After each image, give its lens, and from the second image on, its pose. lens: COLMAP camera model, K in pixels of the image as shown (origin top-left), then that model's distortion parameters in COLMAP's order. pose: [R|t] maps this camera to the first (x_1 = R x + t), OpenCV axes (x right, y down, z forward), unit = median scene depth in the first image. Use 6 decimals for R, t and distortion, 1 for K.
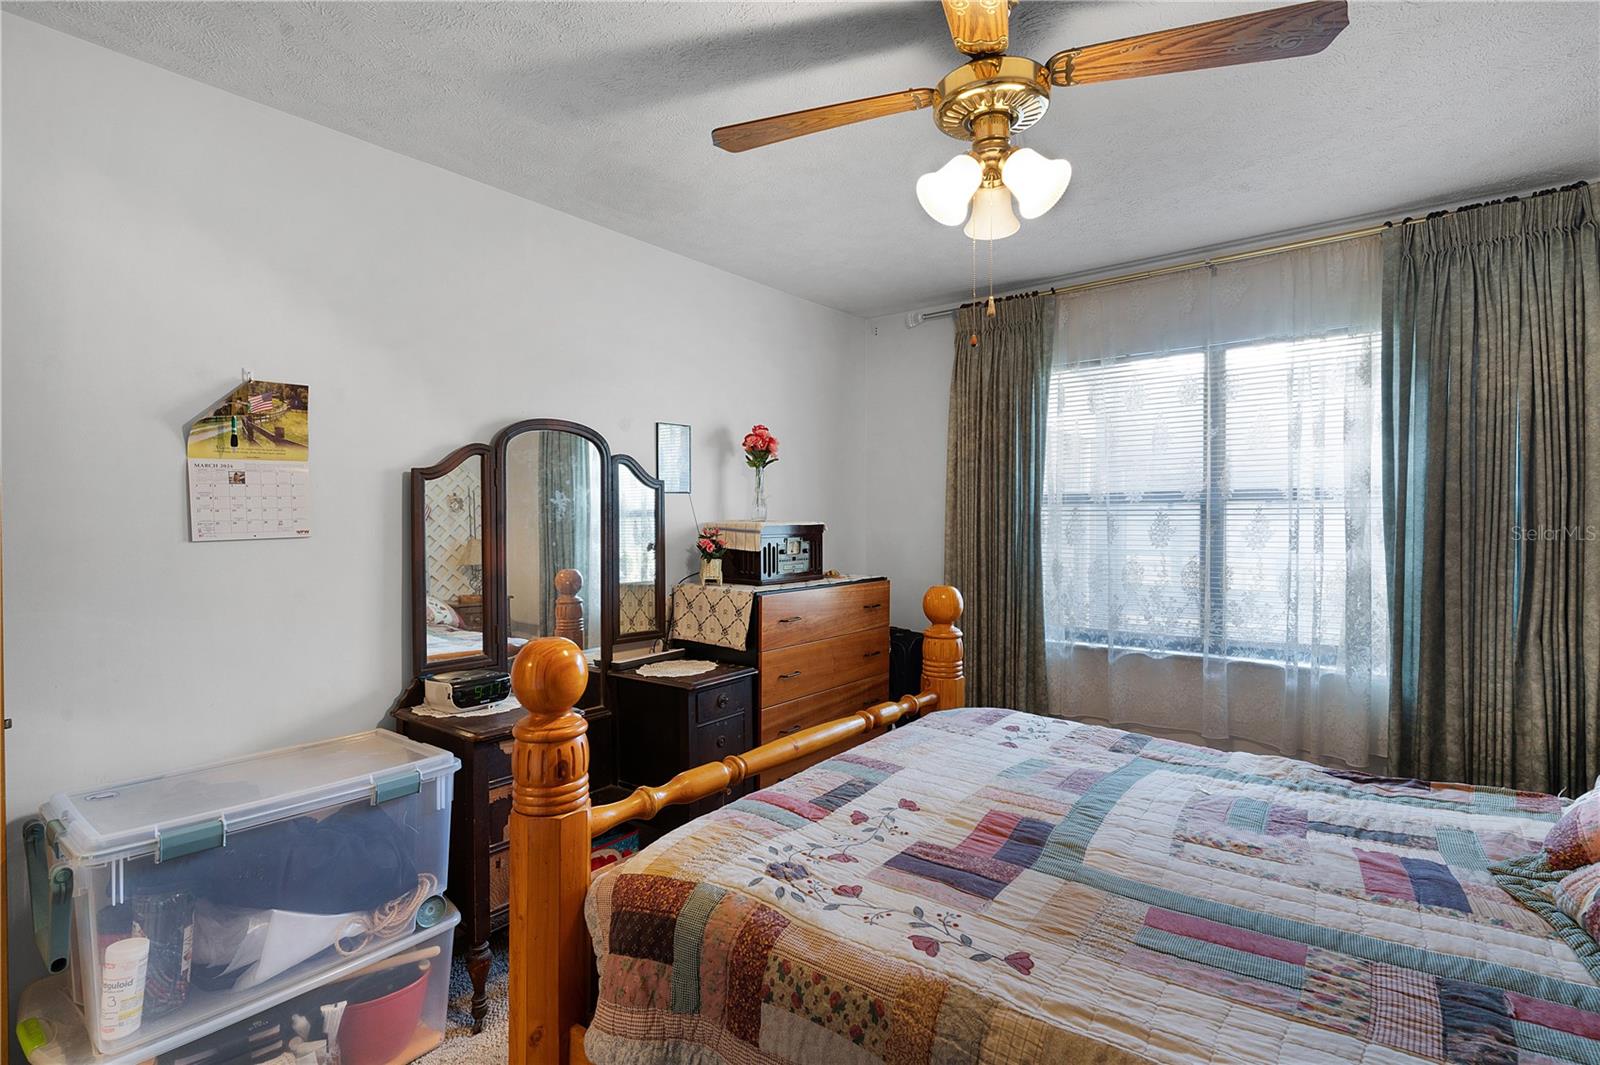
lens RADIAL K [[776.7, 0, 800.2], [0, 776.7, 529.3], [0, 0, 1]] dist [0.004188, 0.000393]
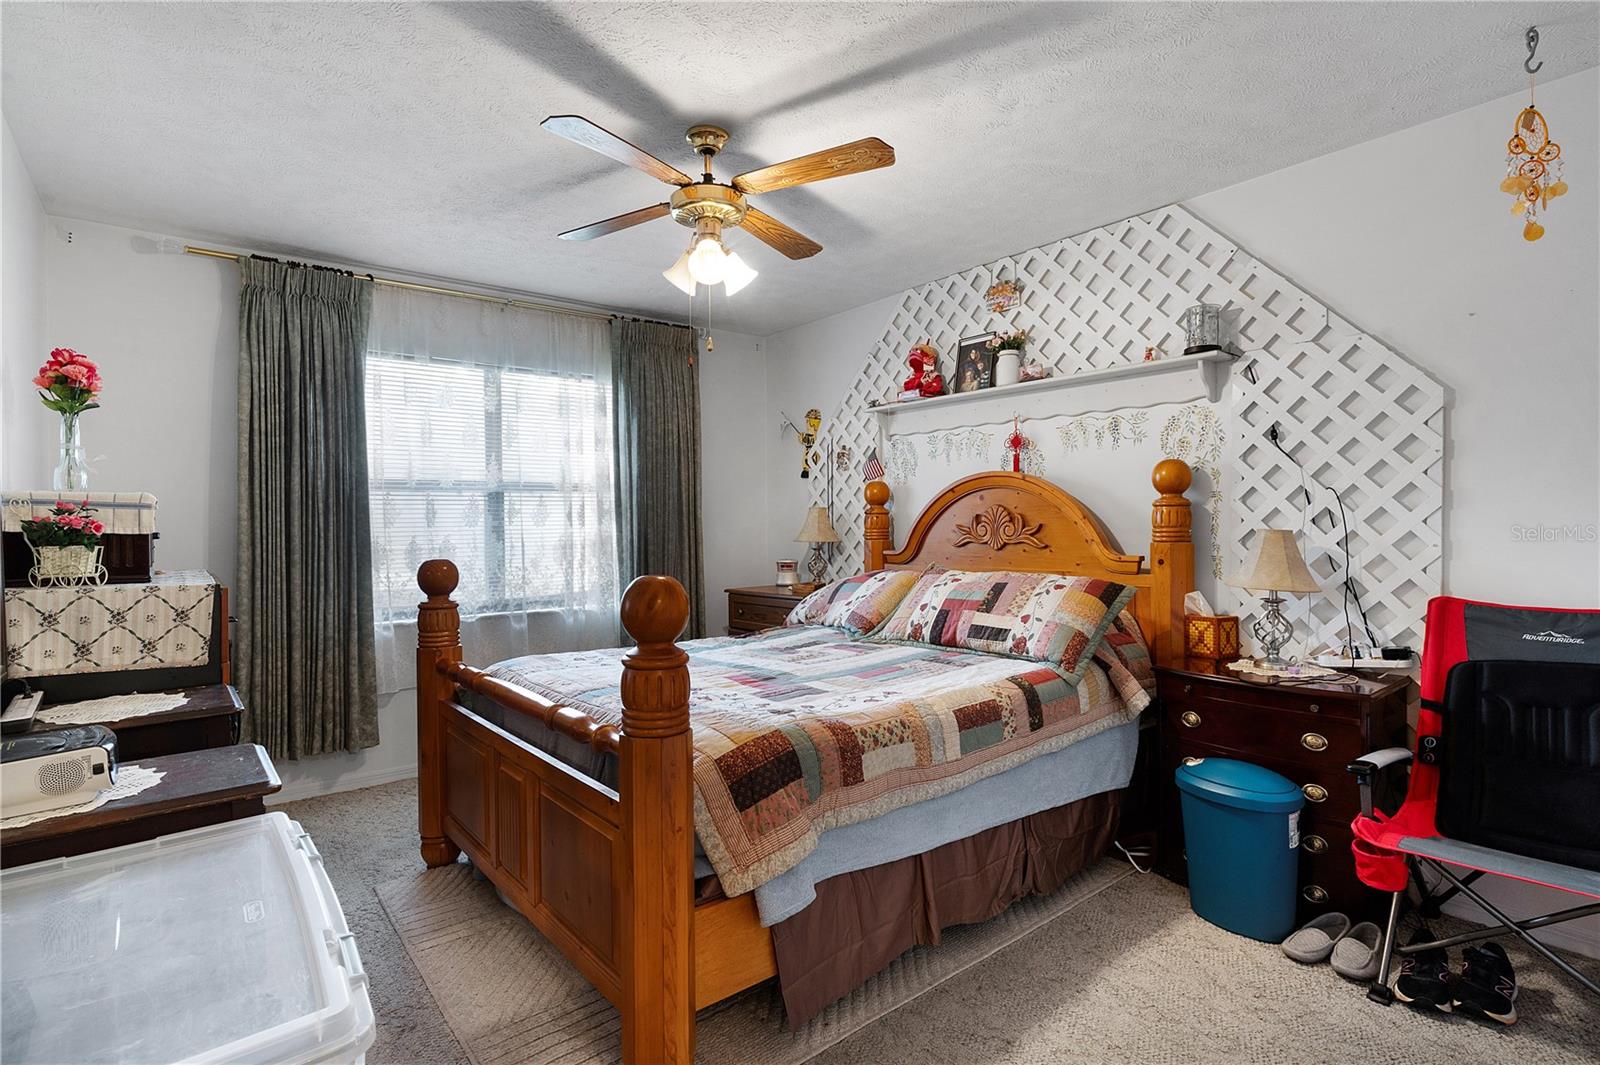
lens RADIAL K [[776.7, 0, 800.2], [0, 776.7, 529.3], [0, 0, 1]] dist [0.004188, 0.000393]
pose [[0.220701, -0.008141, 0.975307, -0.718658], [0.027011, 0.999633, 0.002232, 0.045849], [-0.974967, 0.025851, 0.220840, 0.311599]]
